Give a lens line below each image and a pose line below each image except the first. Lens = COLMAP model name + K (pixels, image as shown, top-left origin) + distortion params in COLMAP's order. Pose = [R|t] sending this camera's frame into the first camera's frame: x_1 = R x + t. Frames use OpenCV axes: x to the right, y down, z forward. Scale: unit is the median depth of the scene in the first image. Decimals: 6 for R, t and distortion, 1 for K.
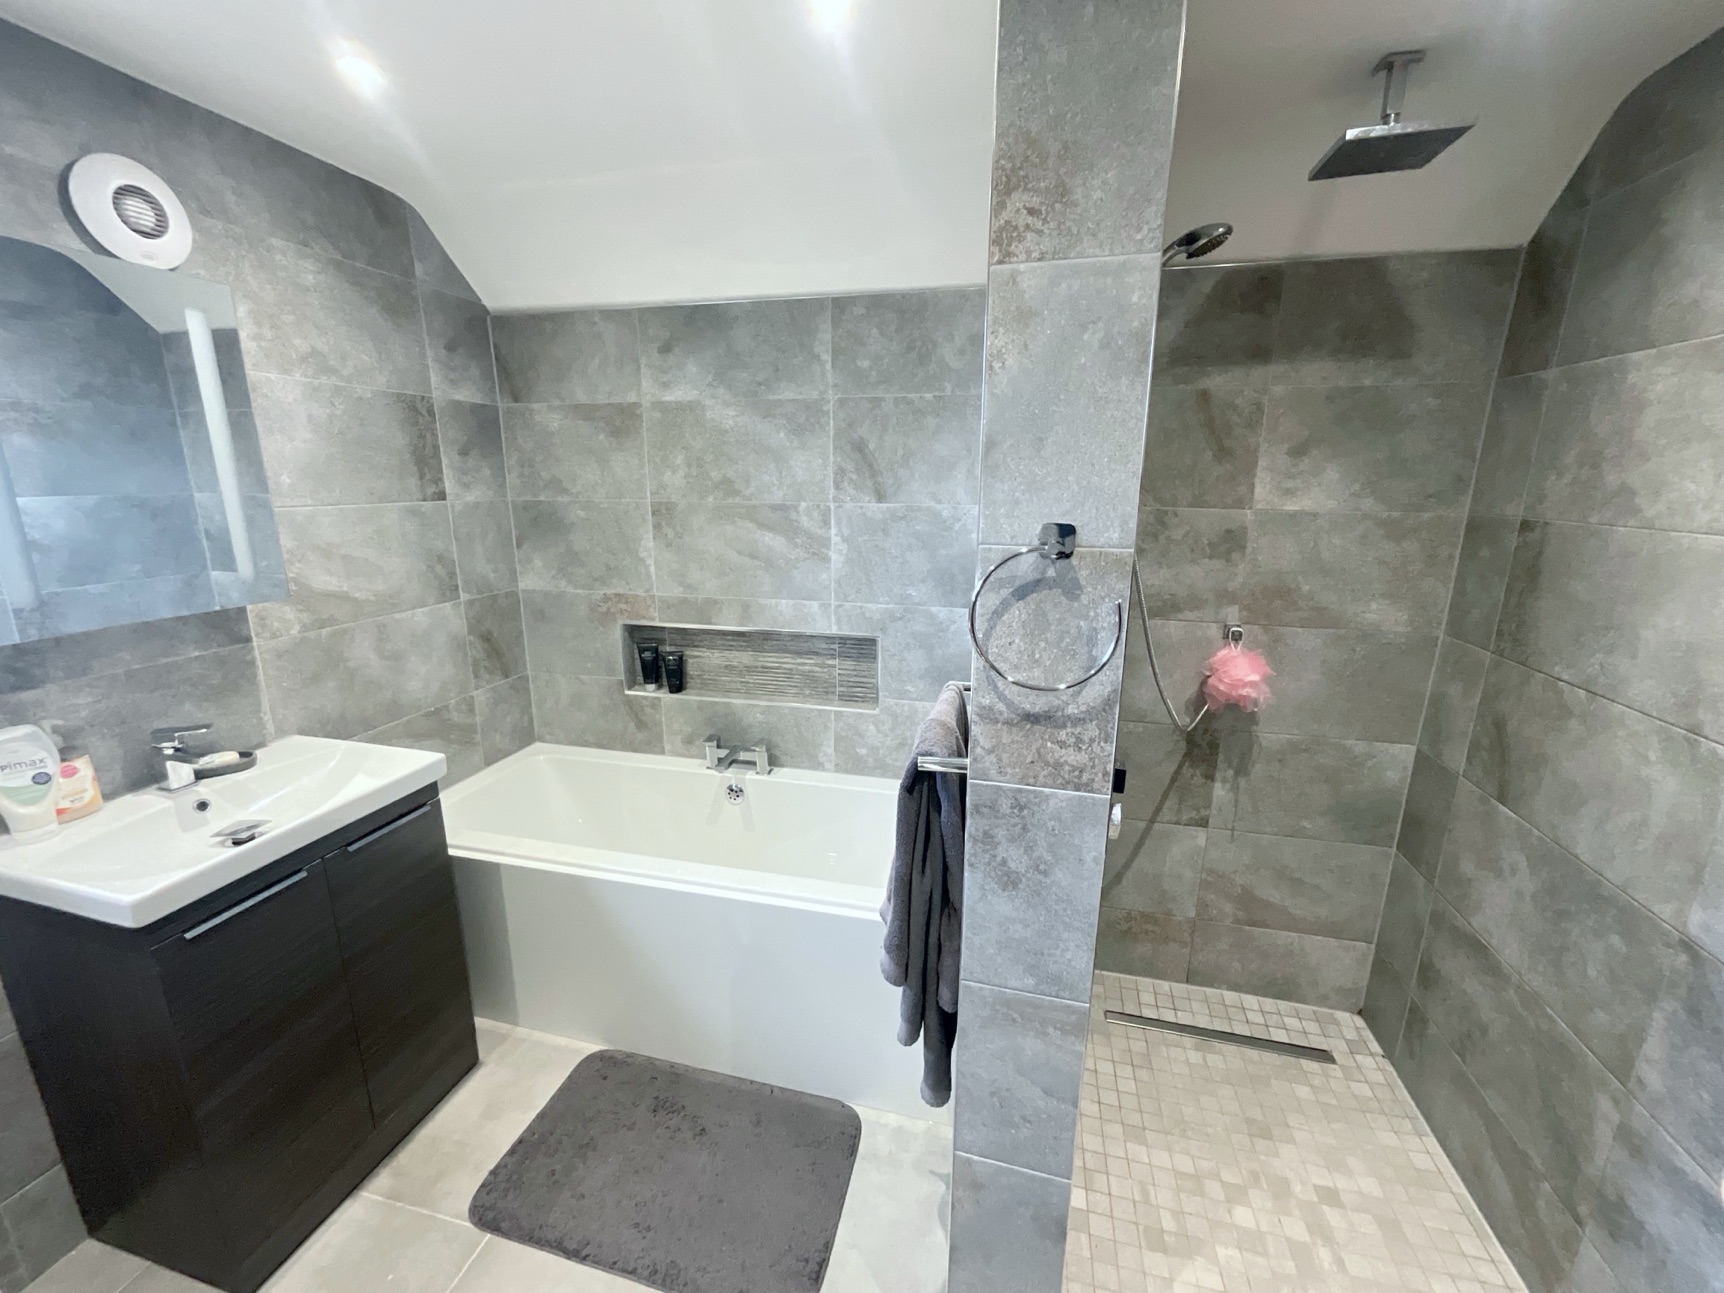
lens RADIAL K [[694.5, 0, 866.6], [0, 694.5, 648.1], [0, 0, 1]] dist [-0.001672, -0.002871]
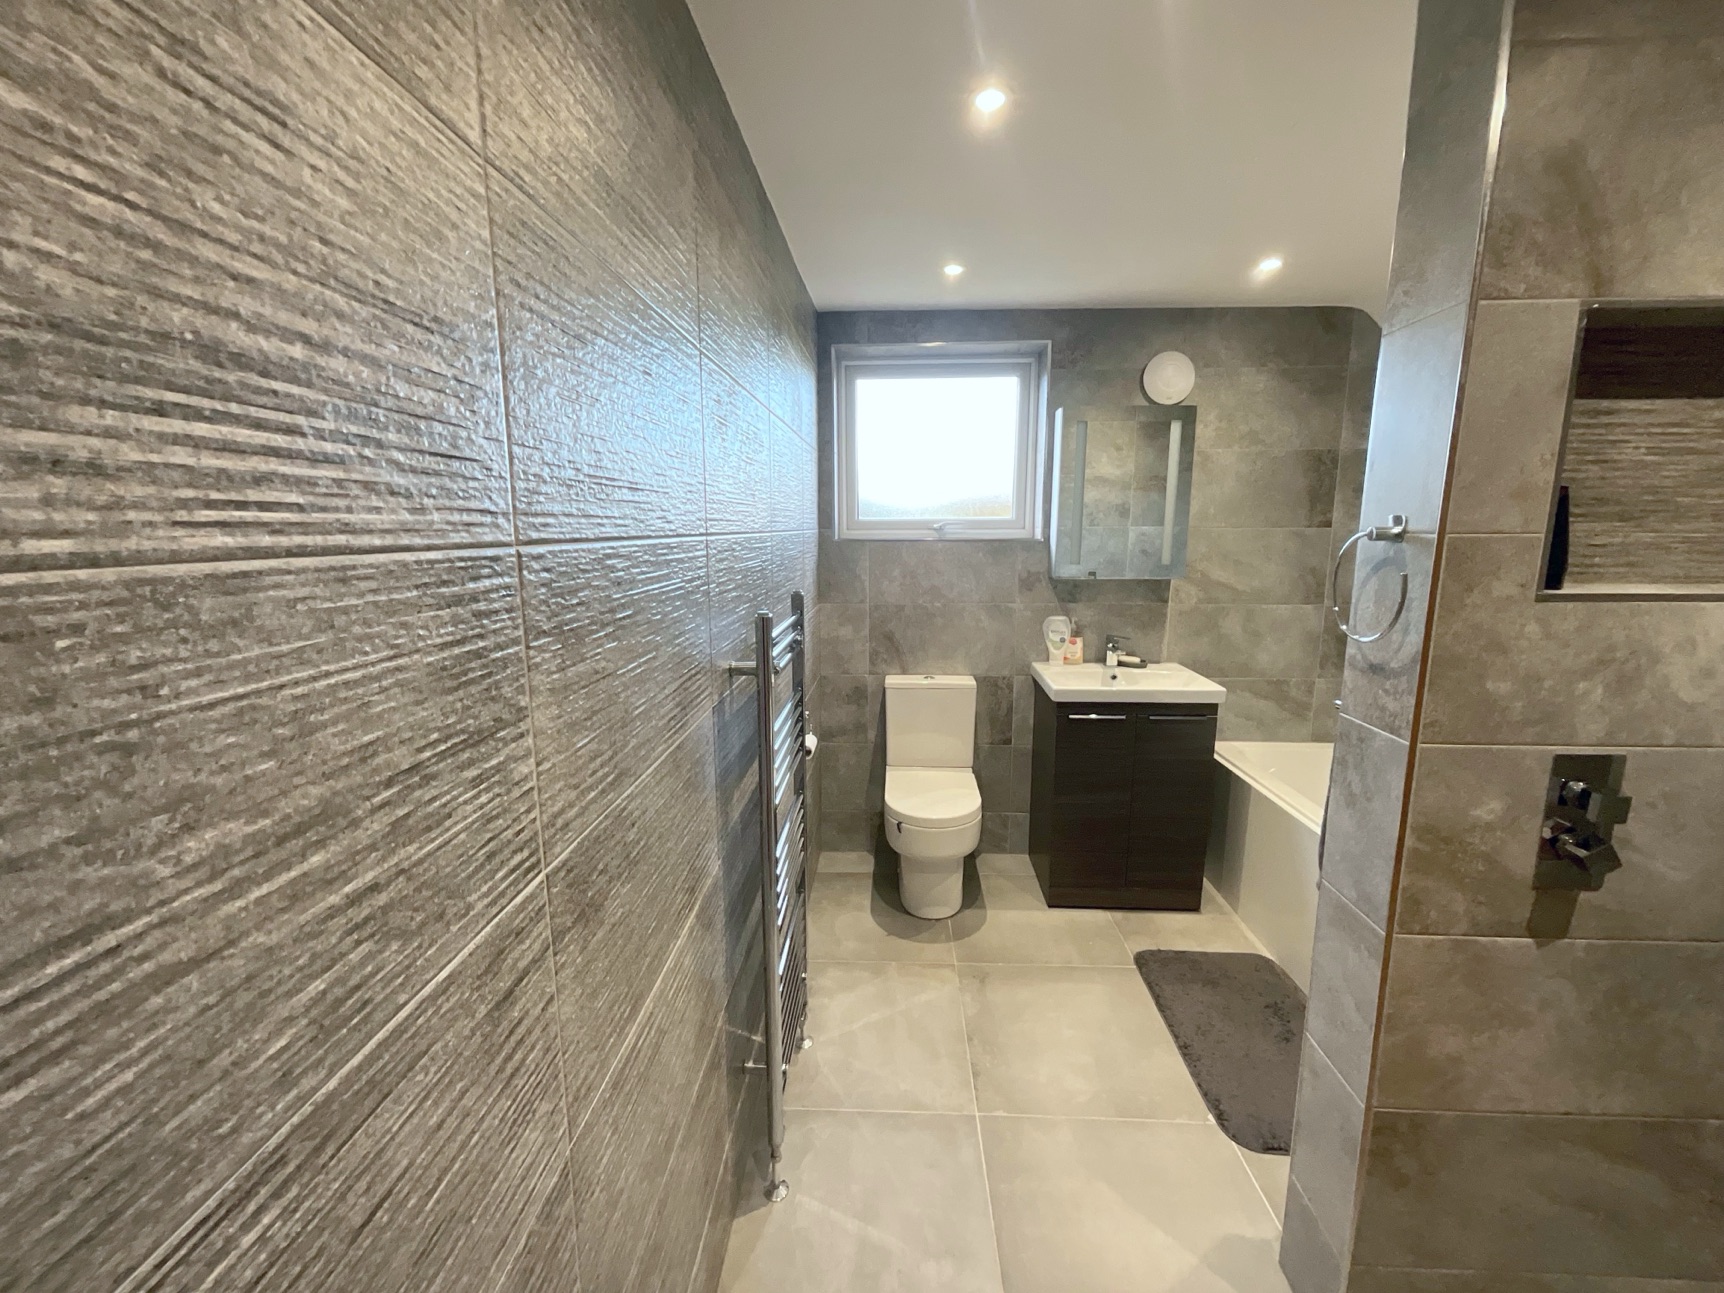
lens RADIAL K [[693.6, 0, 866.4], [0, 693.6, 641.9], [0, 0, 1]] dist [-0.001940, 0.000023]
pose [[0.189299, 0.156546, -0.969360, 0.541125], [-0.232251, 0.966336, 0.110703, 0.054592], [0.954057, 0.204179, 0.219284, -0.074031]]
